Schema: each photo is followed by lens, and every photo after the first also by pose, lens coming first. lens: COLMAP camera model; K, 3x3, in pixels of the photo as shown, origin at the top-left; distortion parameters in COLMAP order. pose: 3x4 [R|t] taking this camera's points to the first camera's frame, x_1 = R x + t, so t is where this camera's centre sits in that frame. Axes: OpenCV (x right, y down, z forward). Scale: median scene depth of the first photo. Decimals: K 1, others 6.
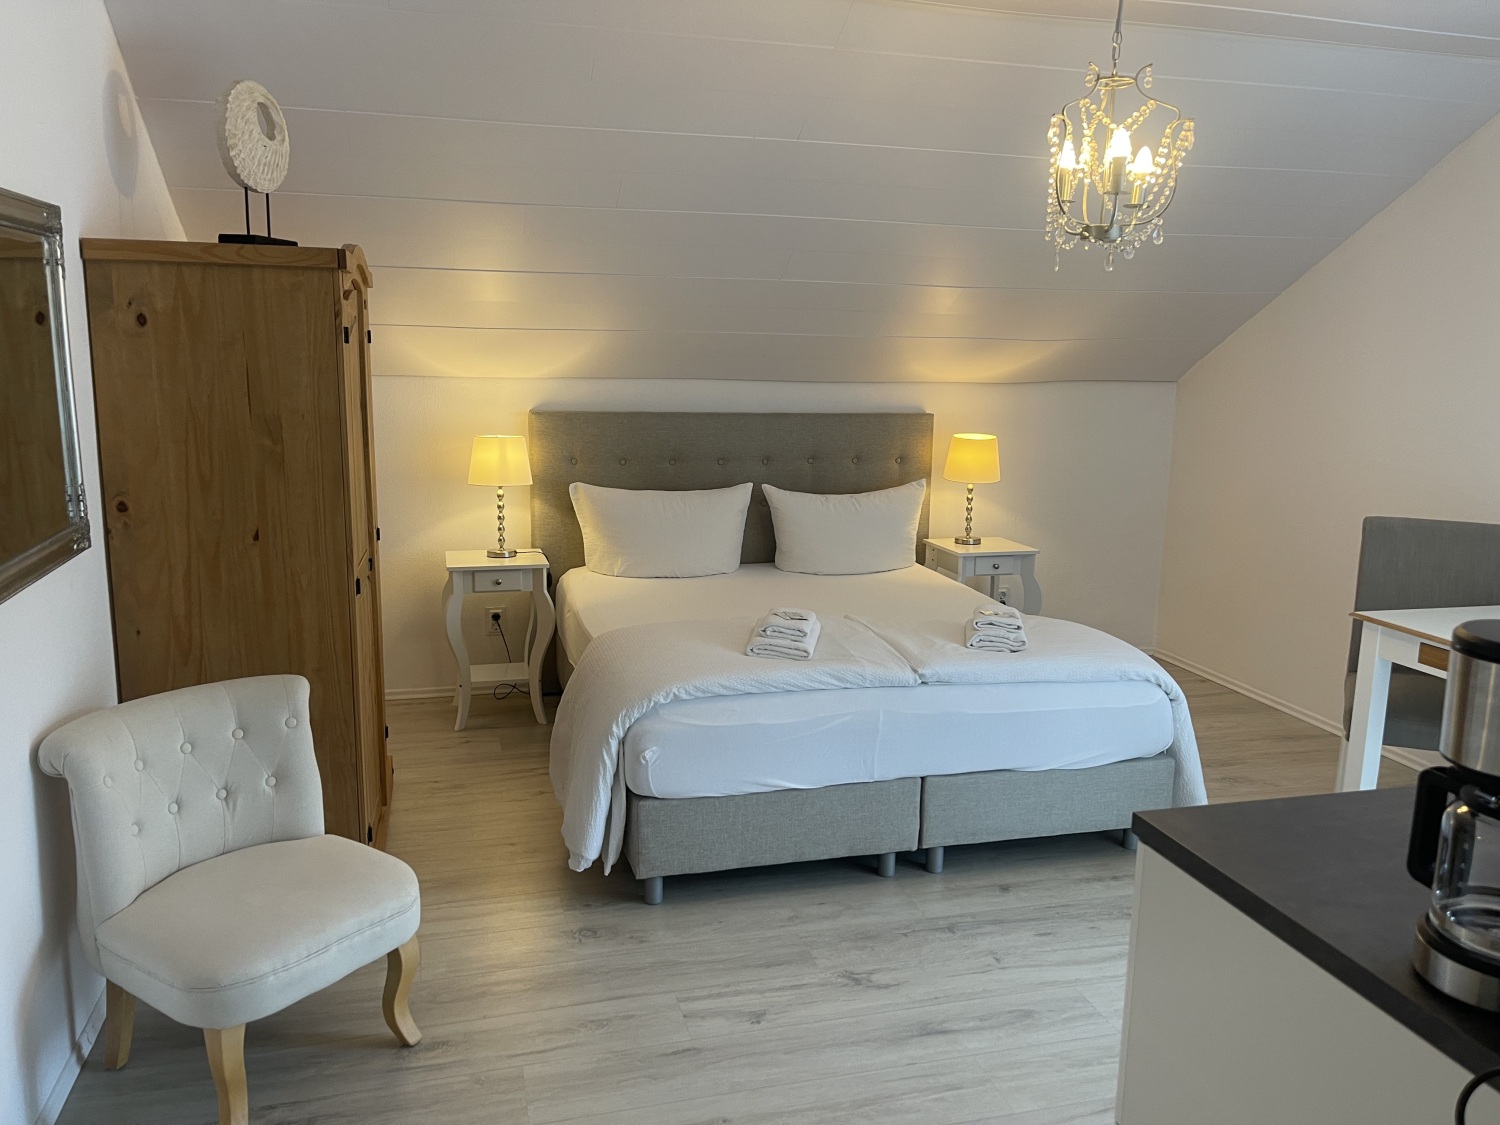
lens RADIAL K [[1137.2, 0, 749.7], [0, 1137.2, 563.4], [0, 0, 1]] dist [0.043108, -0.051218]
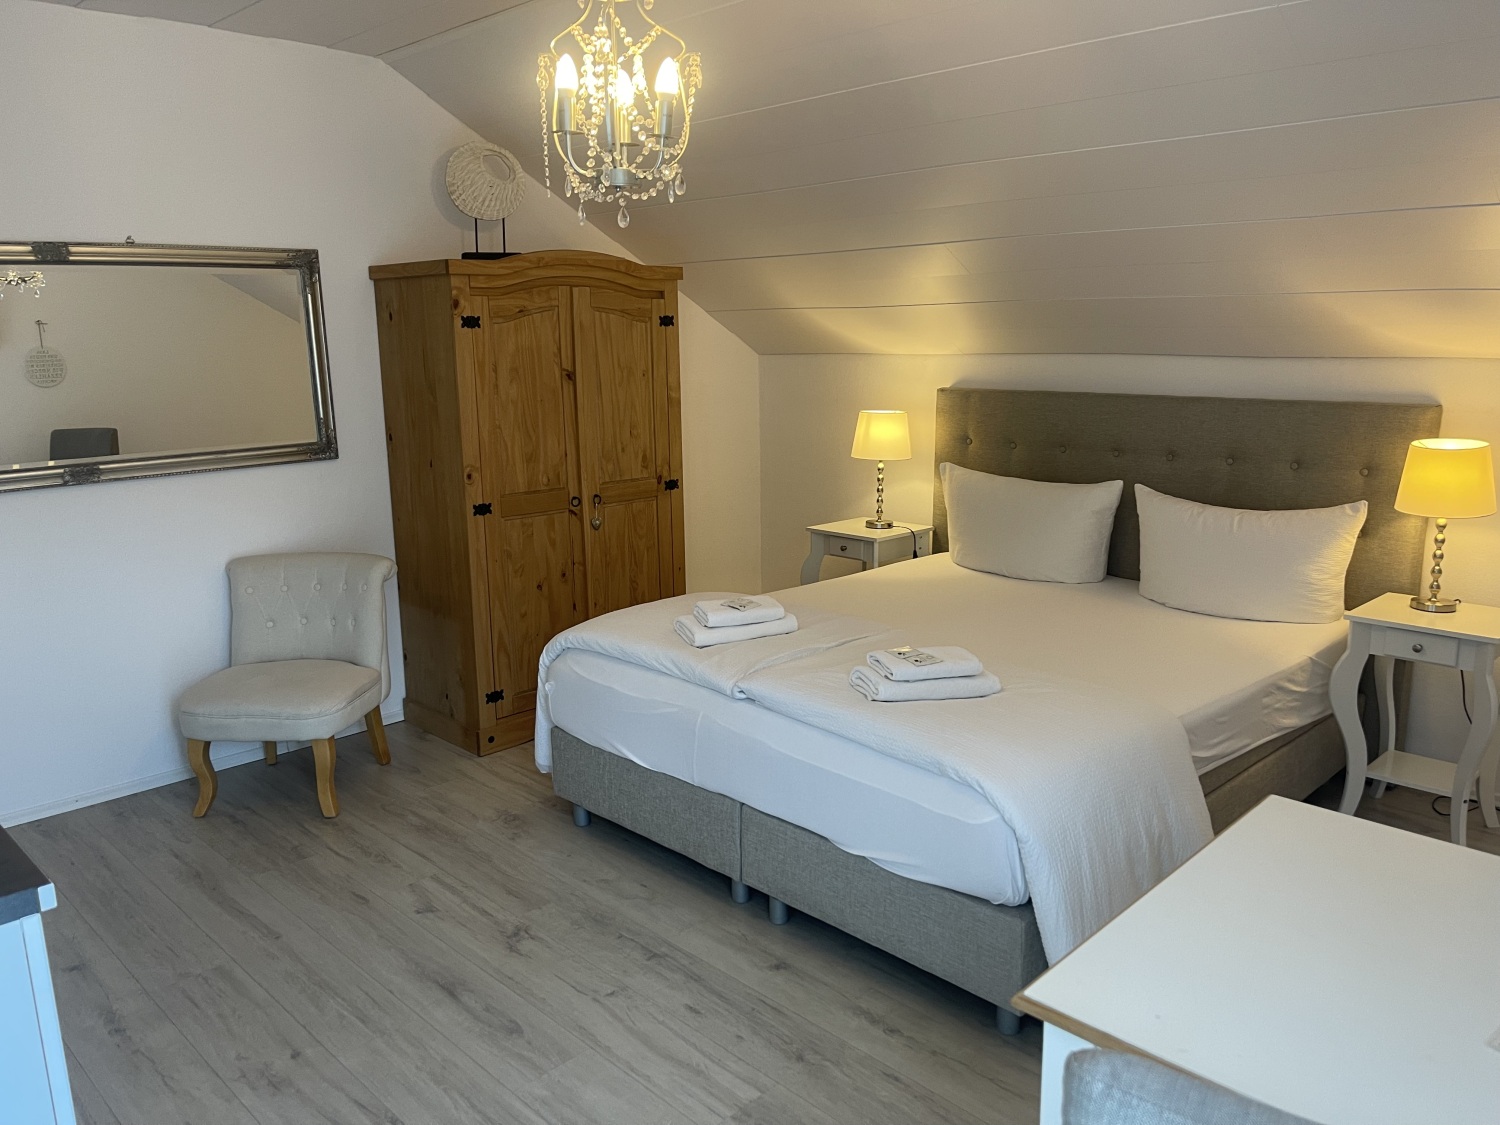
lens RADIAL K [[1137.2, 0, 763.8], [0, 1137.2, 564.1], [0, 0, 1]] dist [0.043108, -0.051218]
pose [[0.496142, 0.154768, -0.854336, 0.851570], [-0.139015, 0.985450, 0.097789, -0.081827], [0.857040, 0.070249, 0.510439, 0.523648]]
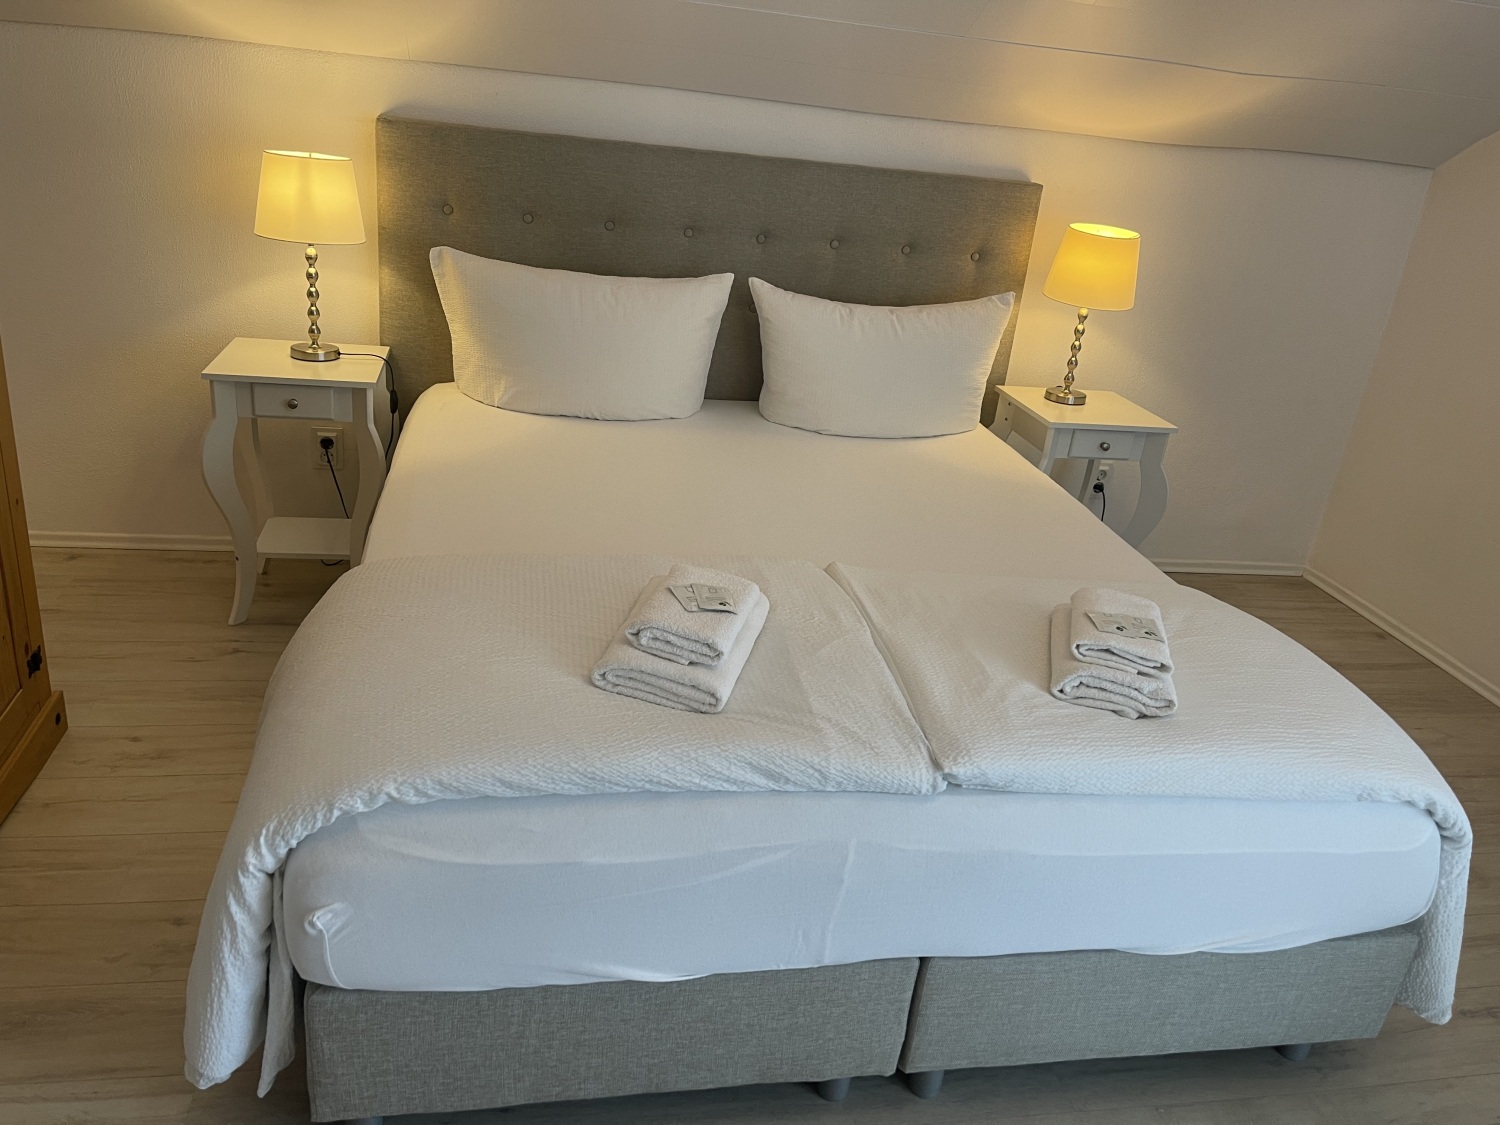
lens RADIAL K [[1137.2, 0, 741.1], [0, 1137.2, 562.8], [0, 0, 1]] dist [0.043108, -0.051218]
pose [[0.992989, 0.111377, -0.039598, 0.070084], [-0.100324, 0.971230, 0.215982, -0.075987], [0.062514, -0.210495, 0.975594, 0.520524]]
